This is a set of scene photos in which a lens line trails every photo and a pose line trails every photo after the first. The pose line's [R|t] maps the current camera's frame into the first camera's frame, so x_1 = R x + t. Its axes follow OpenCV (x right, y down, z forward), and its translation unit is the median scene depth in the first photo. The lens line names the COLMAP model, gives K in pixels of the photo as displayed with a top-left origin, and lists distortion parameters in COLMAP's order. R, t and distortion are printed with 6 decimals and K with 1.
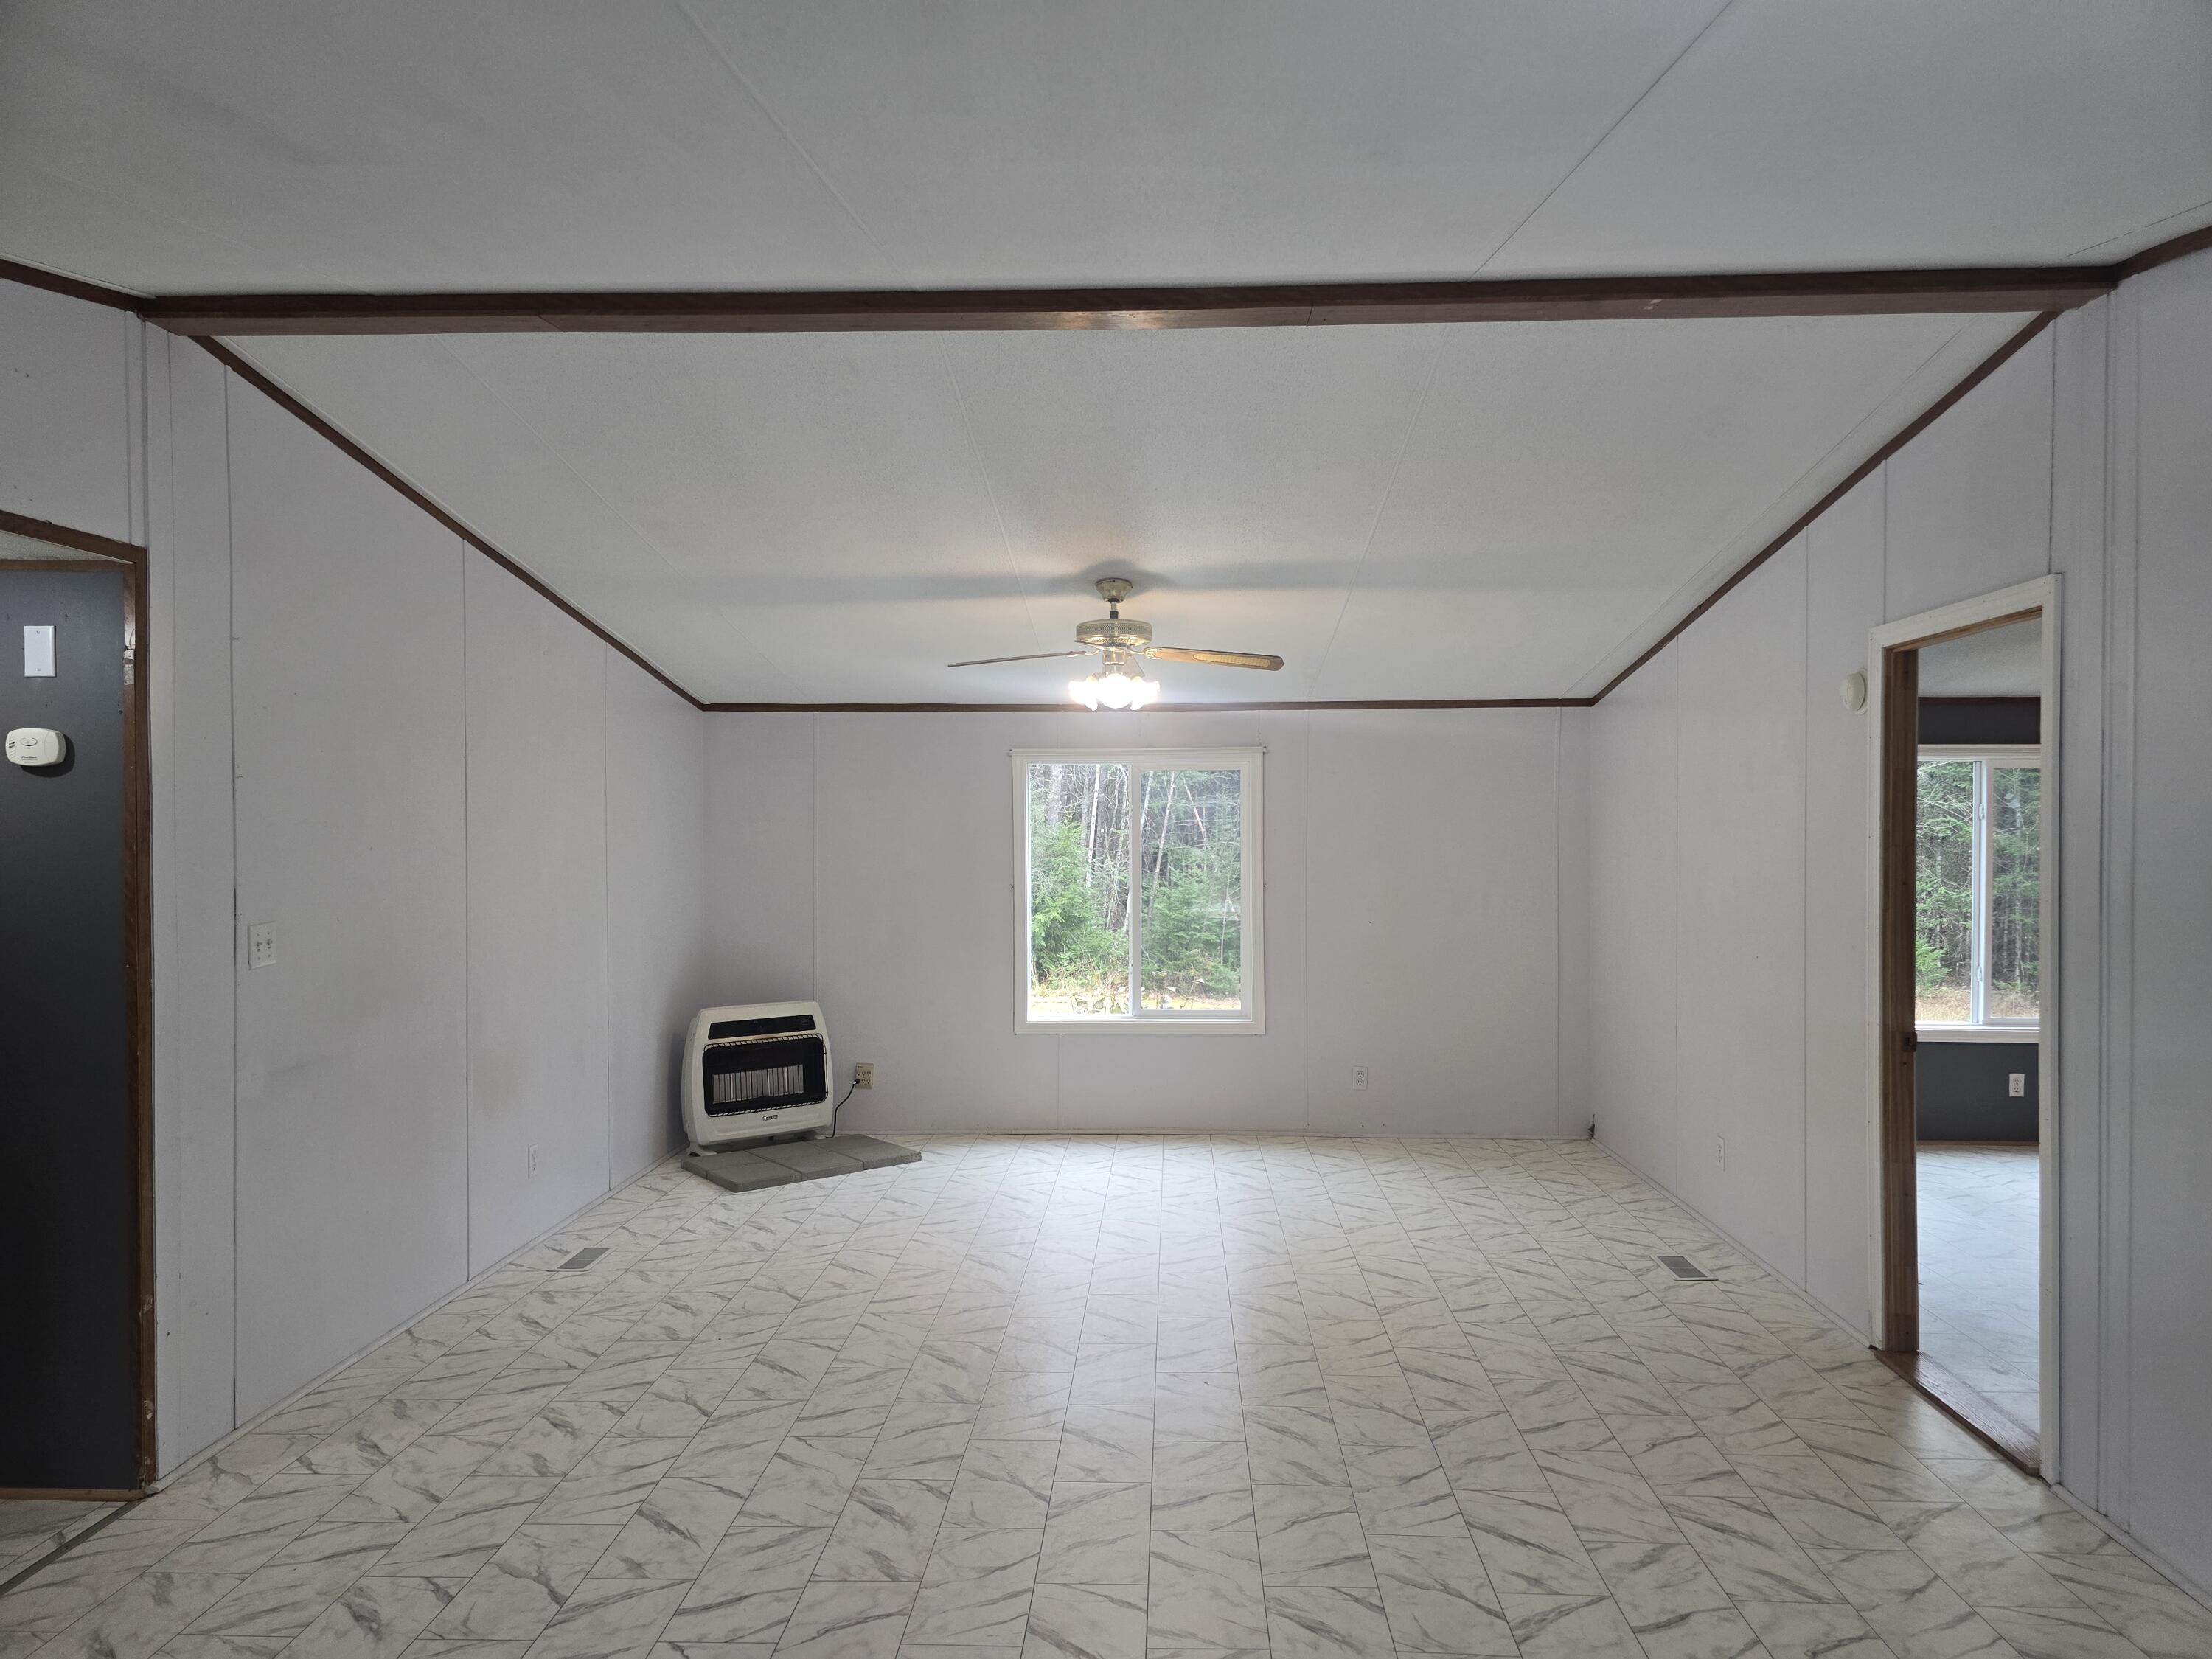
lens RADIAL K [[1474.3, 0, 1111.0], [0, 1474.3, 850.2], [0, 0, 1]] dist [0.003979, -0.000623]
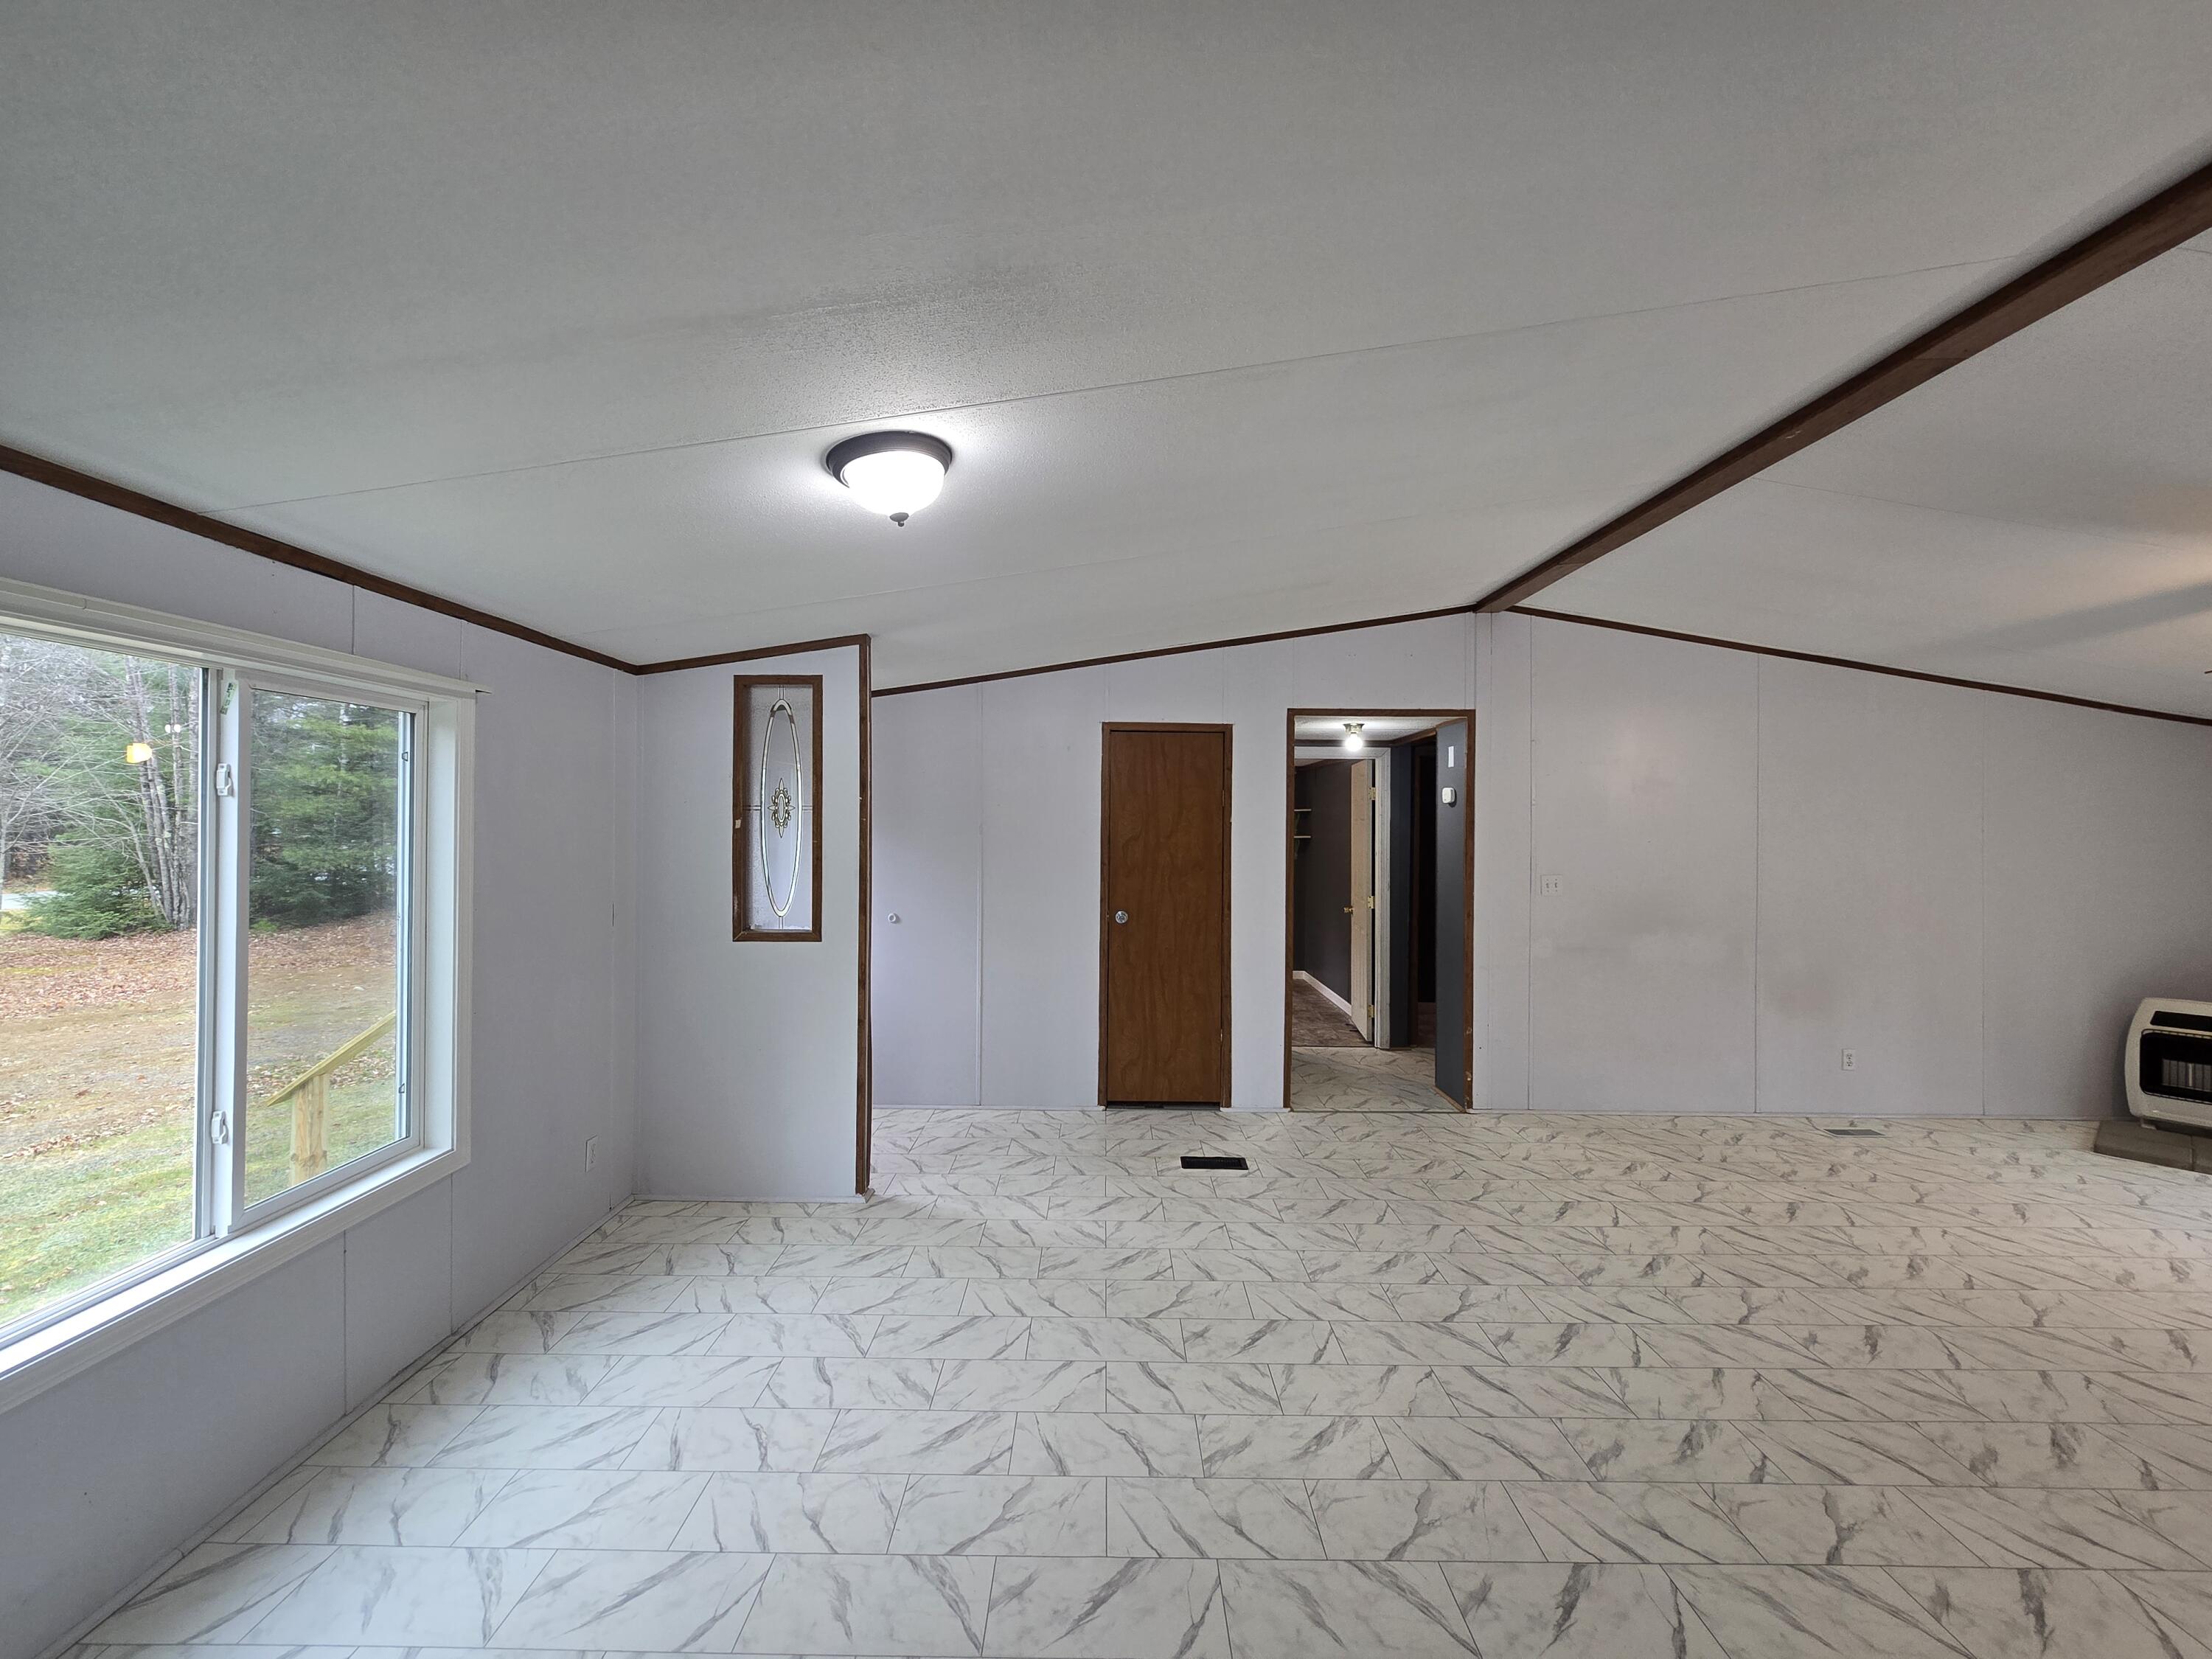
lens RADIAL K [[894.6, 0, 1111.4], [0, 894.6, 825.2], [0, 0, 1]] dist [-0.007484, 0.000410]
pose [[0.018713, -0.010322, -0.999772, 0.597629], [-0.026255, 0.999597, -0.010811, 0.008853], [0.999480, 0.026451, 0.018434, 0.314586]]
